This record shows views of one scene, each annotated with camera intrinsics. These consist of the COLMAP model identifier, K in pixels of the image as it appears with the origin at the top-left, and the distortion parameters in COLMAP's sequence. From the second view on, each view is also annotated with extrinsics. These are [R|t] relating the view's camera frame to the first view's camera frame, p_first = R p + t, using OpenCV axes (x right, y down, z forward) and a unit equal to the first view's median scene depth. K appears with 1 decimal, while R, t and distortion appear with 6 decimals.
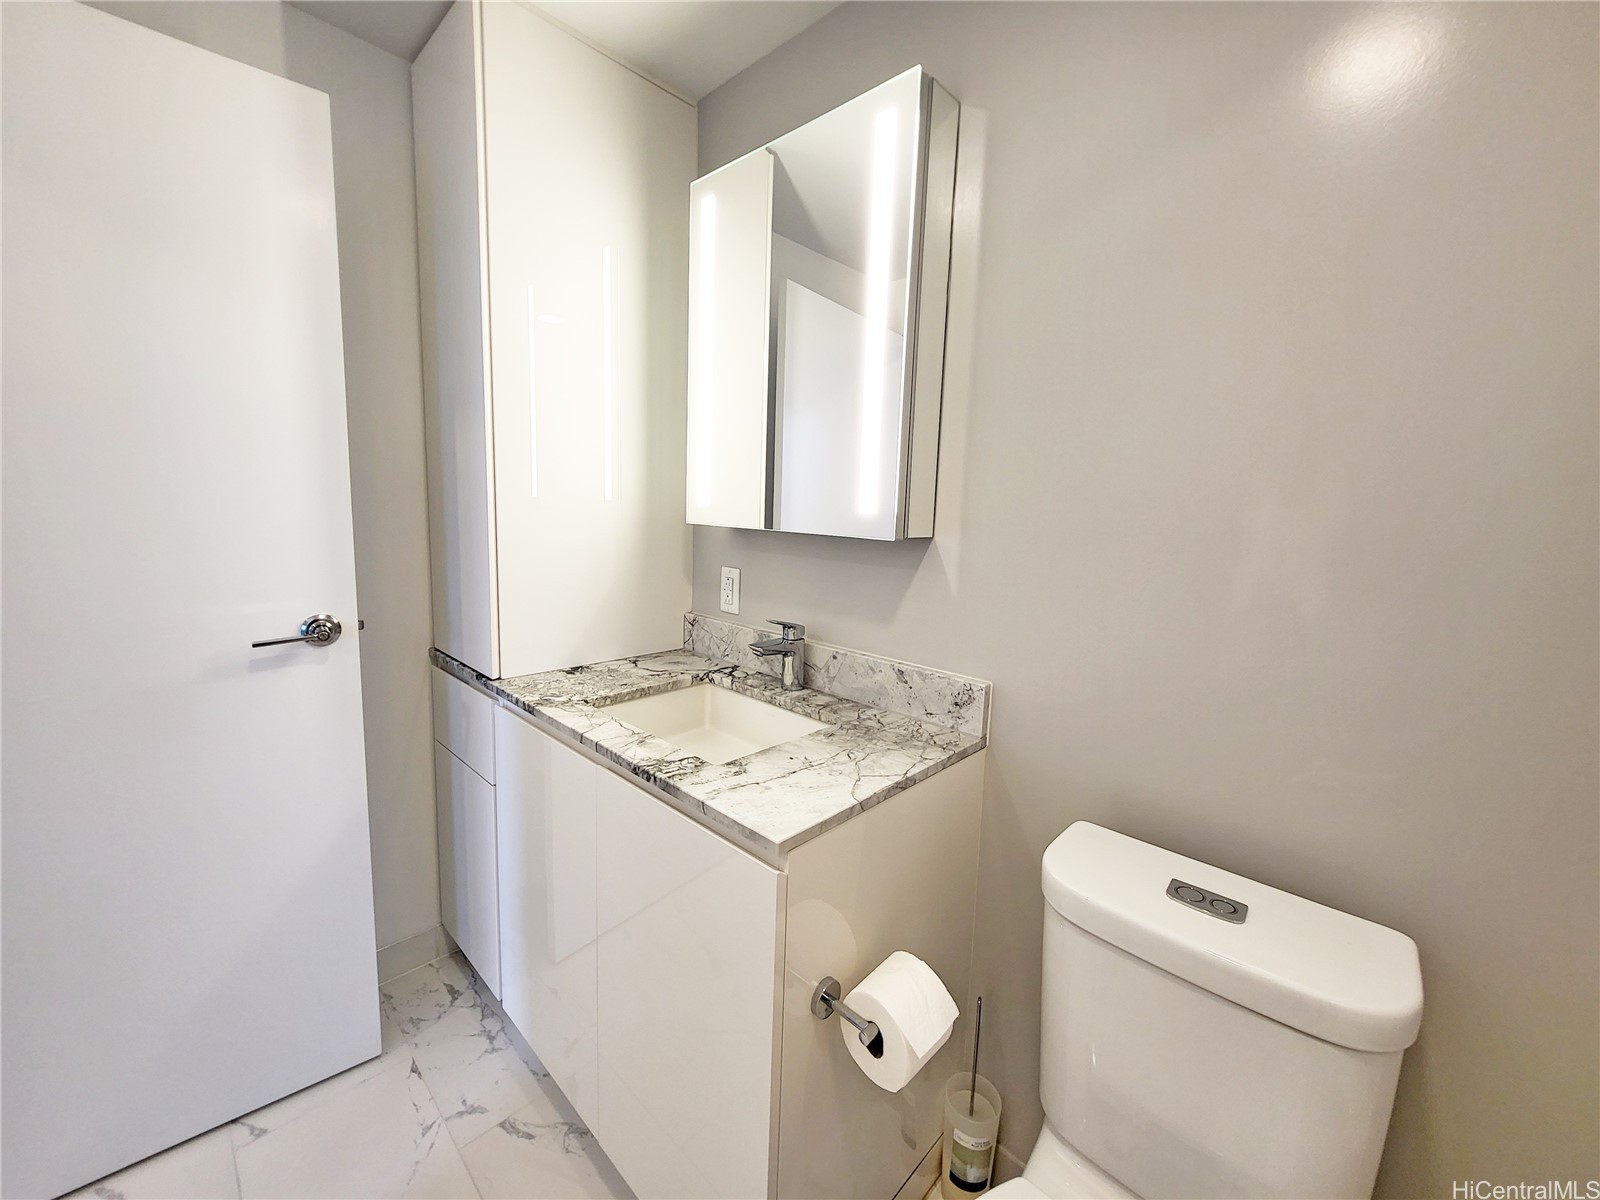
lens RADIAL K [[628.4, 0, 805.2], [0, 628.4, 596.9], [0, 0, 1]] dist [0.000361, -0.000837]
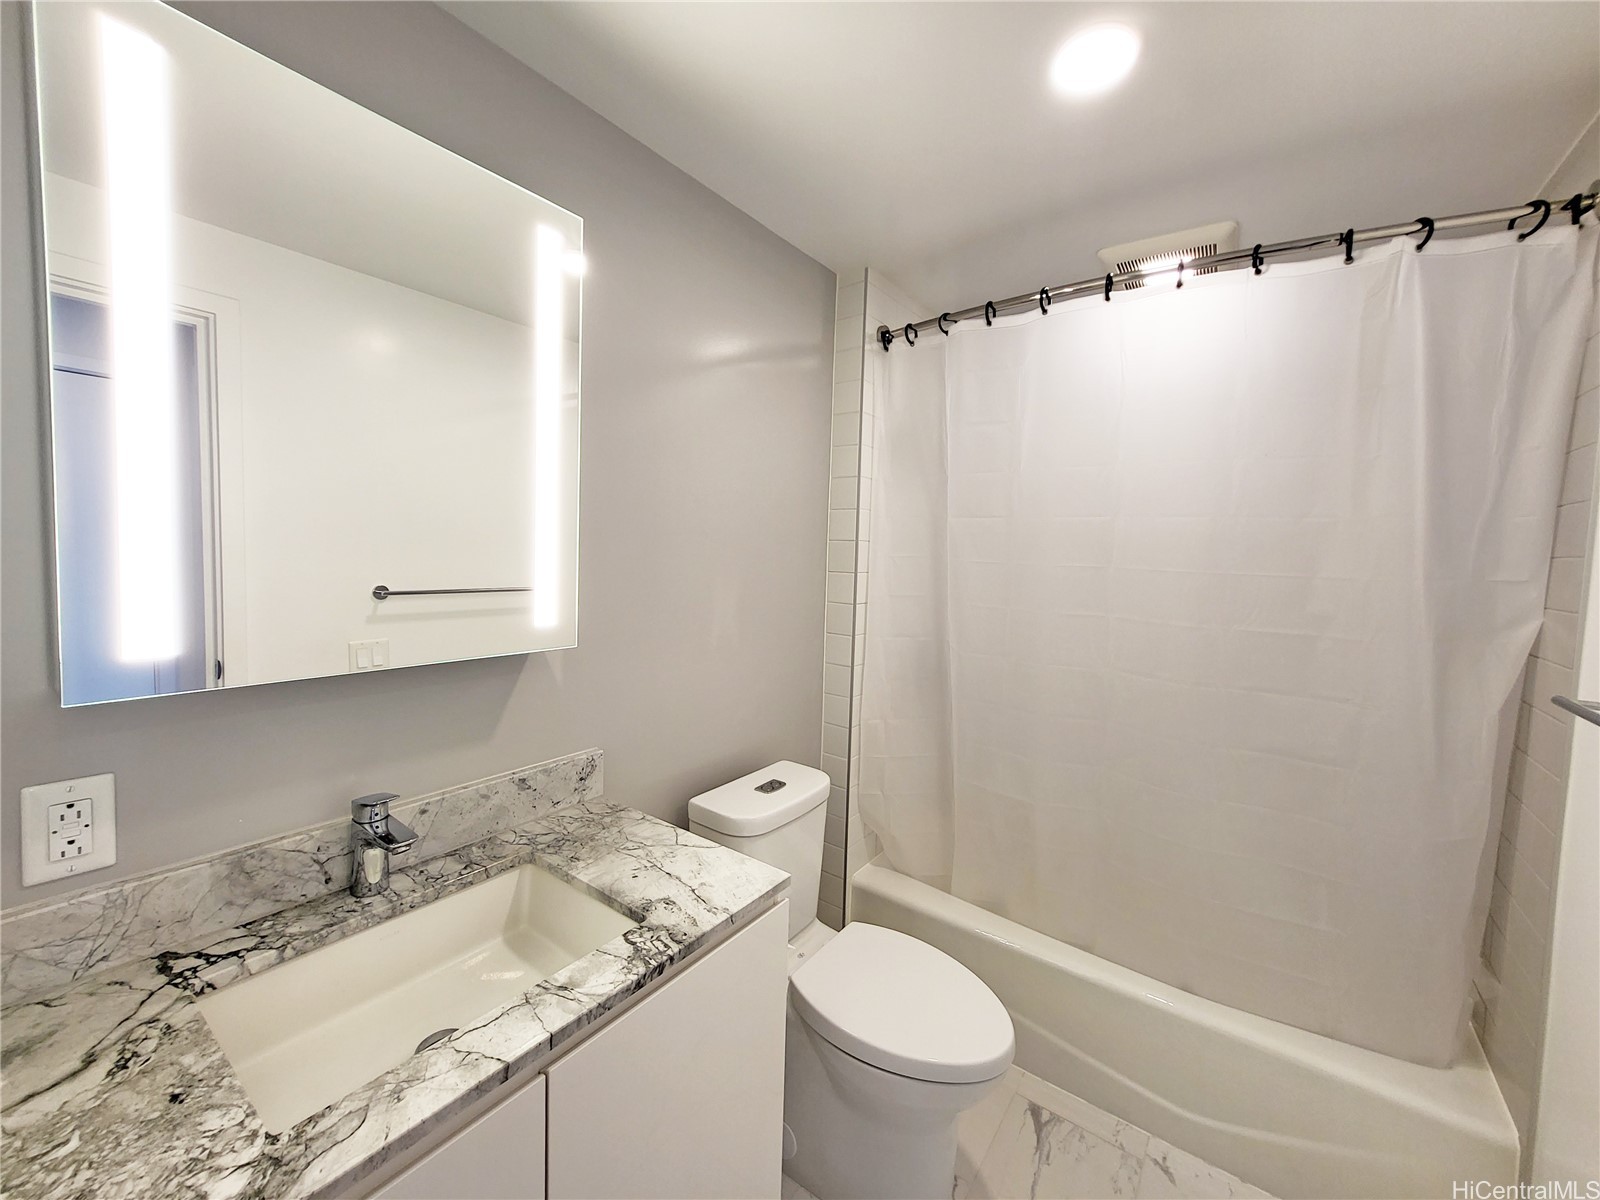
lens RADIAL K [[628.4, 0, 804.2], [0, 628.4, 592.0], [0, 0, 1]] dist [0.000361, -0.000837]
pose [[-0.131350, -0.105782, 0.985676, -0.884369], [0.109291, 0.986685, 0.120454, -0.251622], [-0.985293, 0.123547, -0.118040, 0.699668]]
